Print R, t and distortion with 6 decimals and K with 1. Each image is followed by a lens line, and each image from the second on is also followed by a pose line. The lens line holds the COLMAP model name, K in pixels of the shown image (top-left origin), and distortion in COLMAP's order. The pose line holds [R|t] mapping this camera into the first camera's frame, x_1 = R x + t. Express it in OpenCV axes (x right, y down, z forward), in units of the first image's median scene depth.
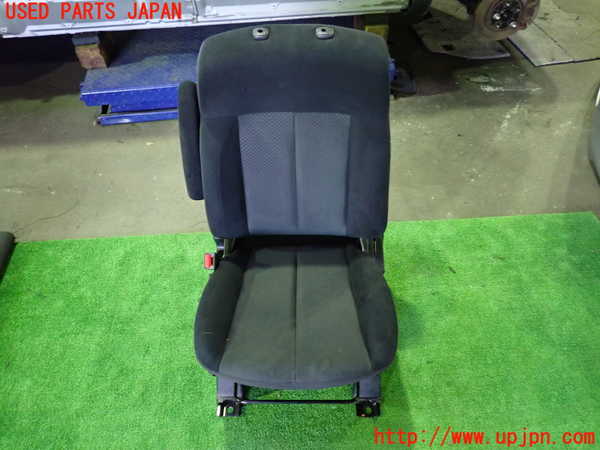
lens RADIAL K [[448.8, 0, 301.7], [0, 448.8, 225.7], [0, 0, 1]] dist [0.015302, -0.007538]
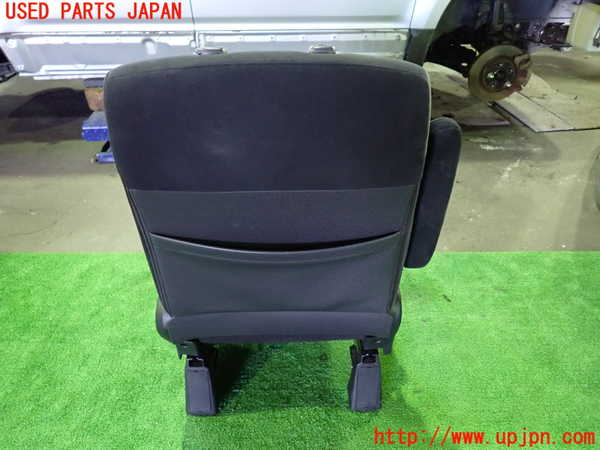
lens RADIAL K [[448.8, 0, 302.3], [0, 448.8, 224.7], [0, 0, 1]] dist [0.015302, -0.007538]
pose [[0.998008, 0.042084, -0.046994, 0.086497], [-0.052717, 0.965532, -0.254889, 0.195342], [0.034648, 0.256858, 0.965828, 0.103892]]
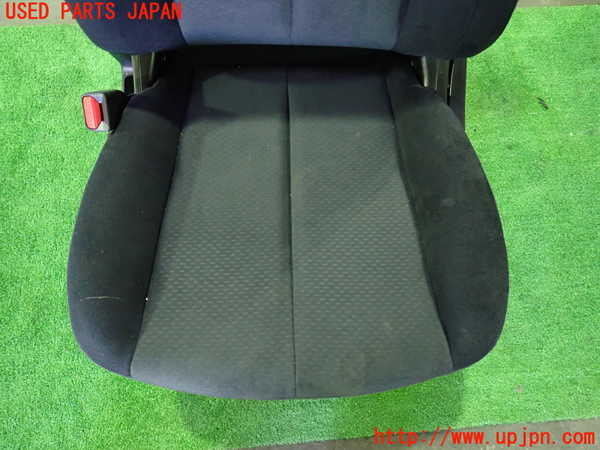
lens RADIAL K [[448.8, 0, 304.9], [0, 448.8, 225.4], [0, 0, 1]] dist [0.015302, -0.007538]
pose [[0.998079, -0.005441, 0.061715, -0.019641], [-0.023164, 0.891123, 0.453171, -0.021452], [-0.057461, -0.453730, 0.889285, 0.404961]]
